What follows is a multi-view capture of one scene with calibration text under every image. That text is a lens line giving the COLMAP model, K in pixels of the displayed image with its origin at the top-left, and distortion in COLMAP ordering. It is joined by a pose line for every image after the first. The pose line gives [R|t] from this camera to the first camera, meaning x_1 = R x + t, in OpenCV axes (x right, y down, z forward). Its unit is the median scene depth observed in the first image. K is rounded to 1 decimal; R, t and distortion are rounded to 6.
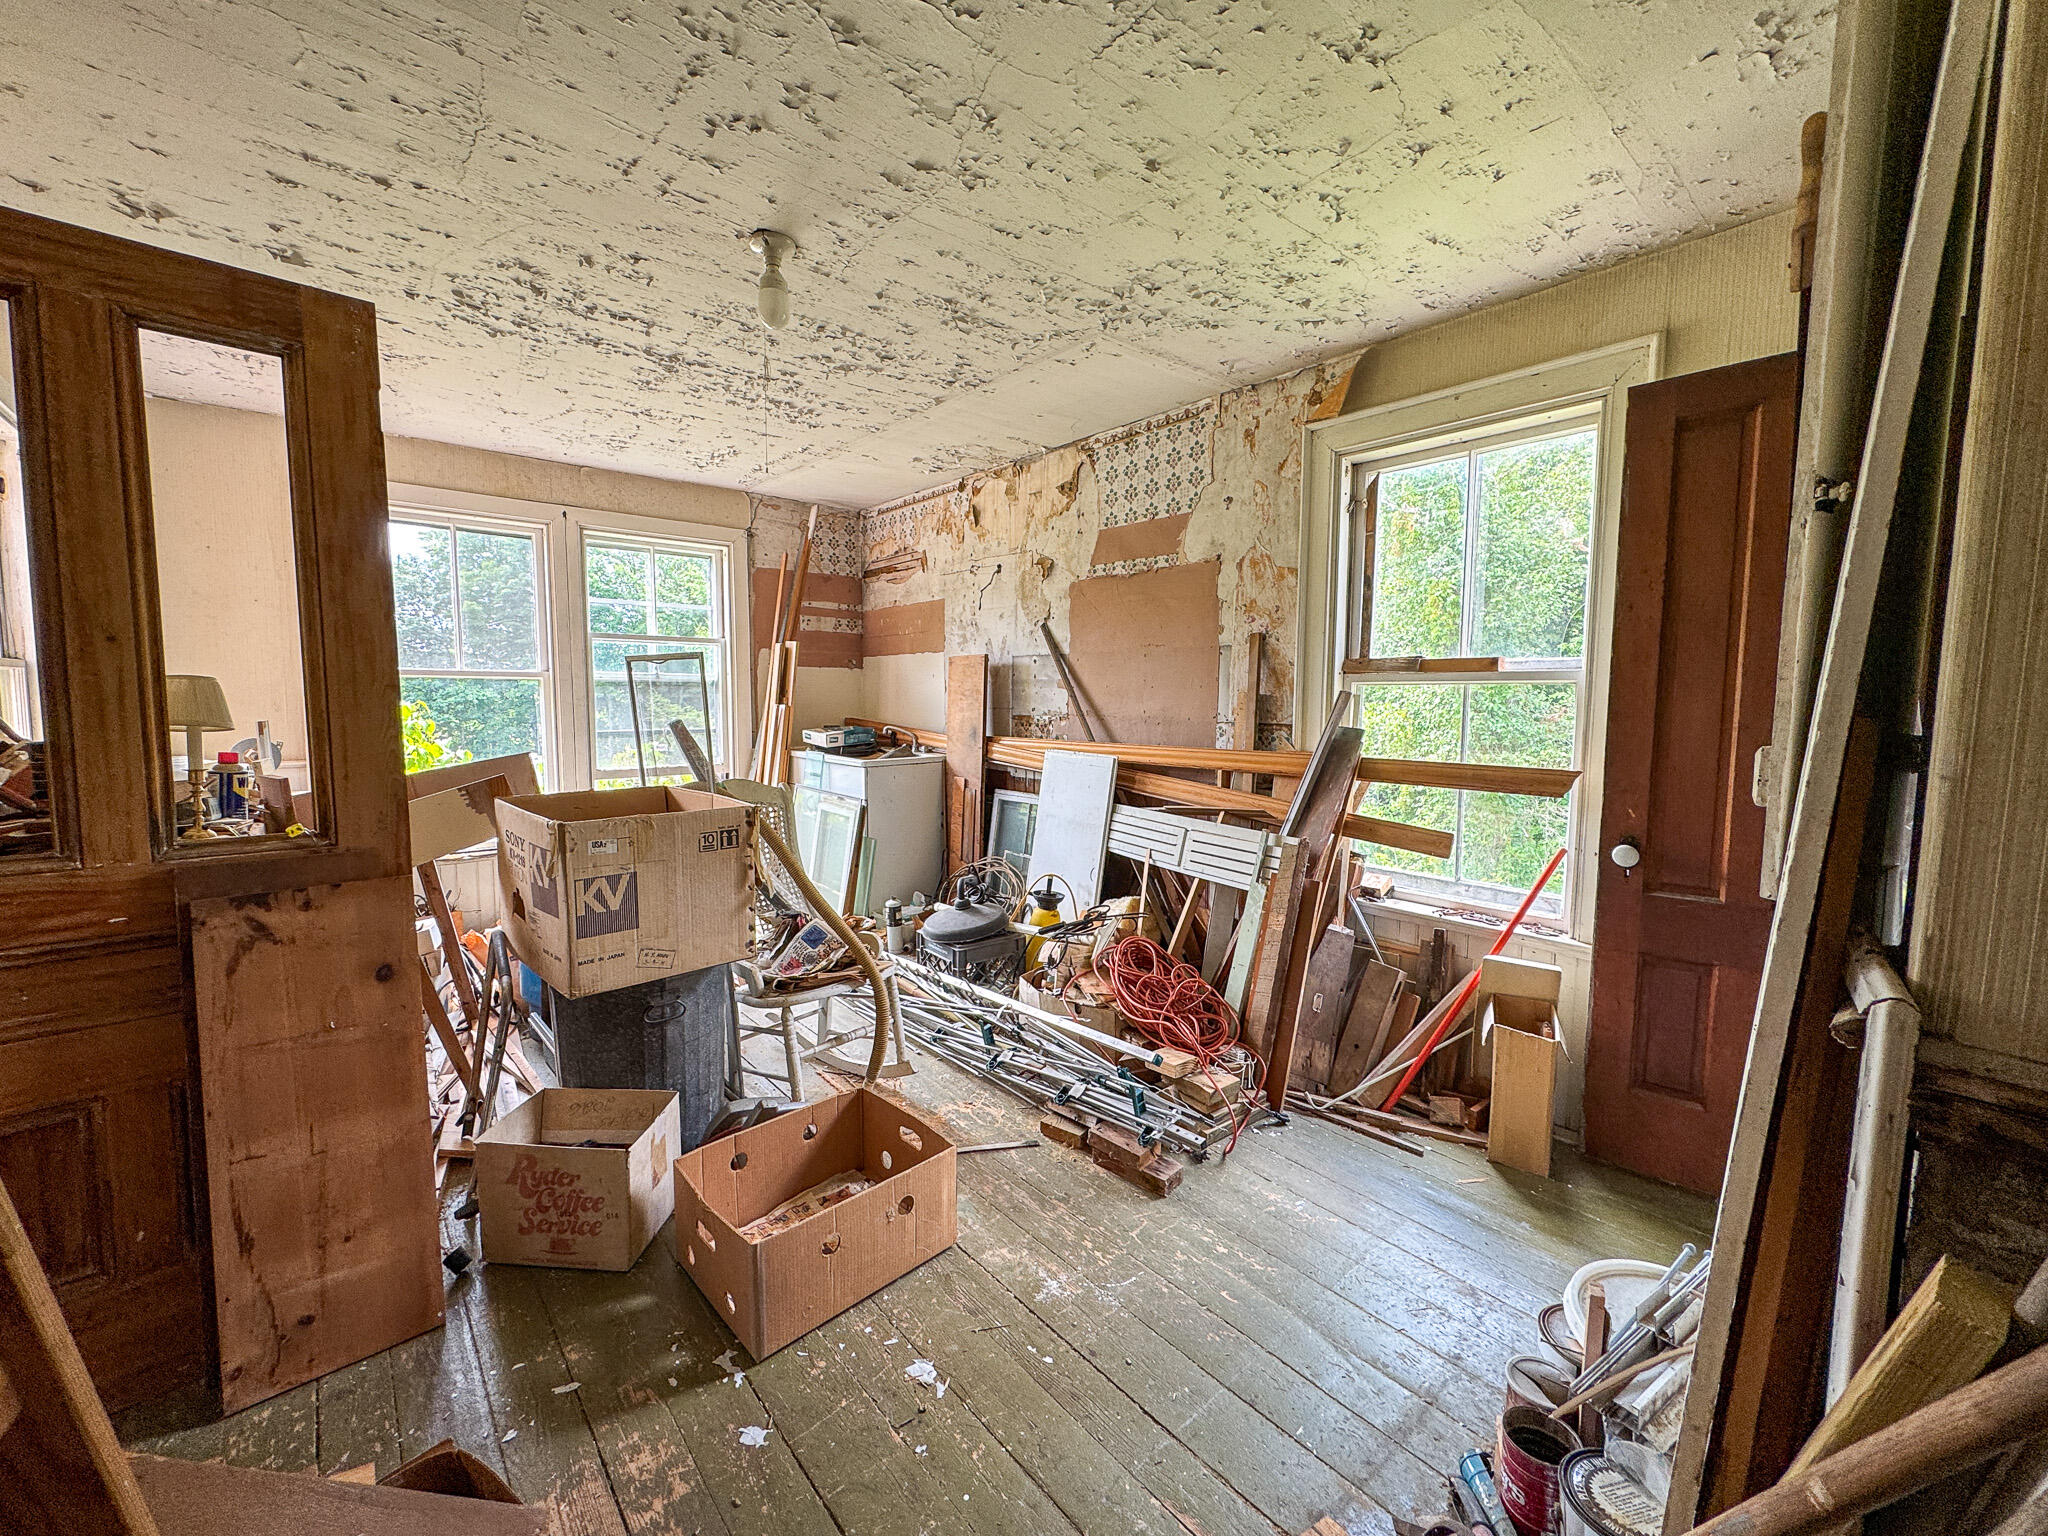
lens RADIAL K [[823.5, 0, 1009.0], [0, 823.5, 764.7], [0, 0, 1]] dist [-0.000024, 0.000049]
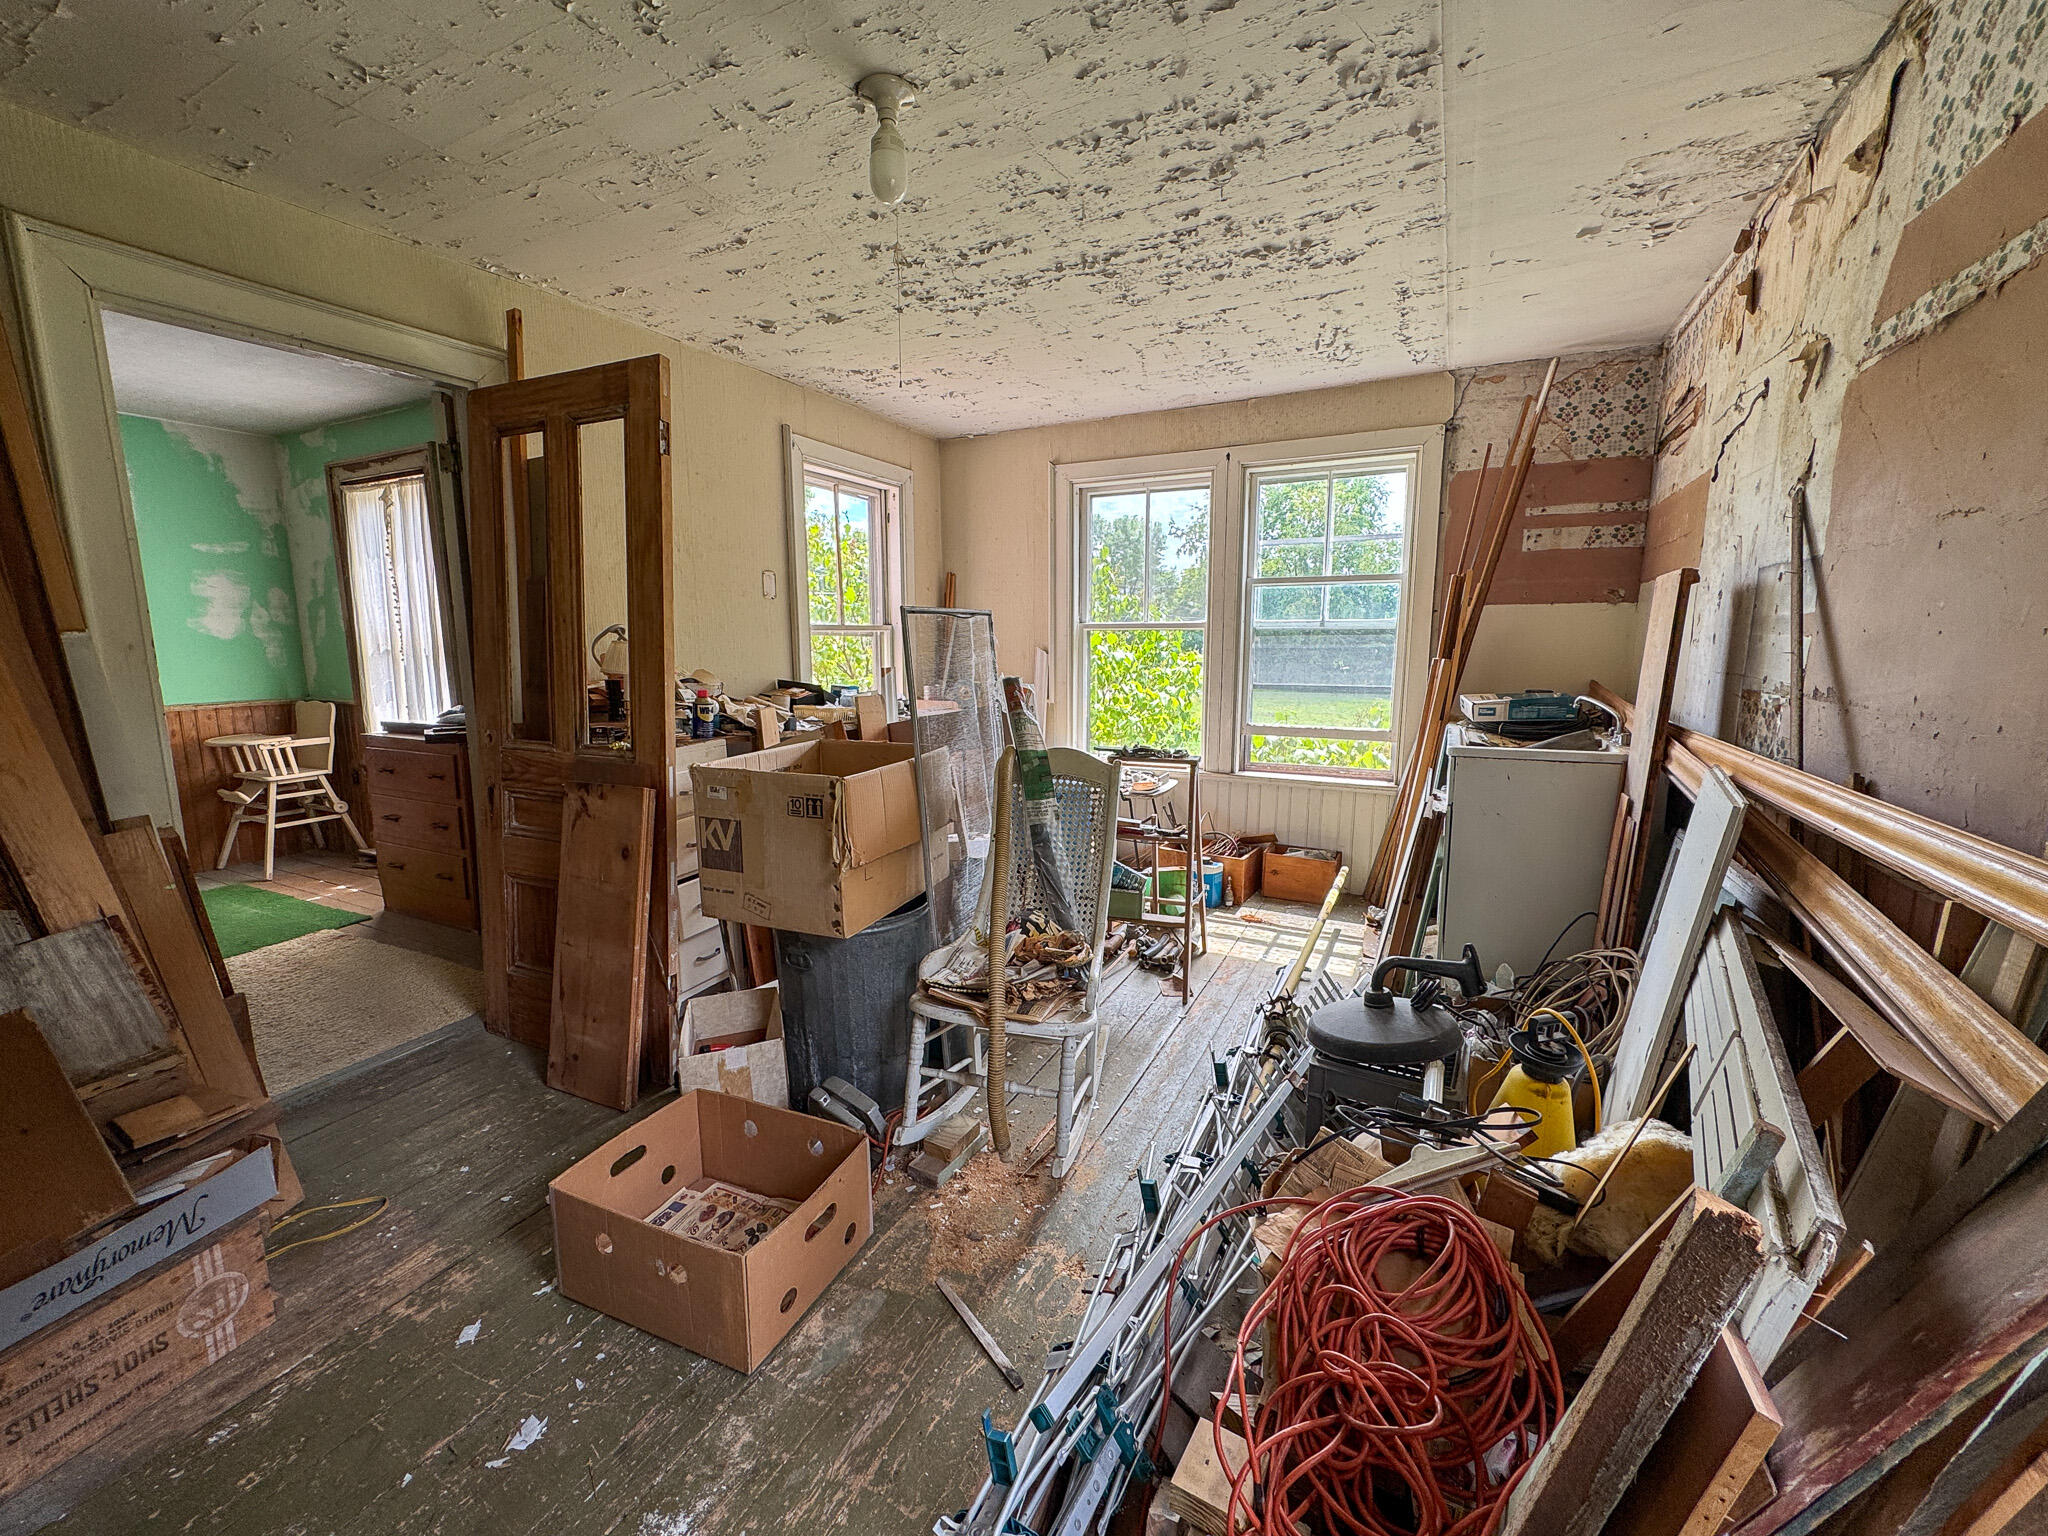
lens RADIAL K [[823.5, 0, 1018.0], [0, 823.5, 764.2], [0, 0, 1]] dist [-0.000024, 0.000049]
pose [[0.390005, 0.132854, -0.911178, 0.397688], [-0.071179, 0.990926, 0.114015, -0.055143], [0.918057, 0.020390, 0.395923, 0.550860]]
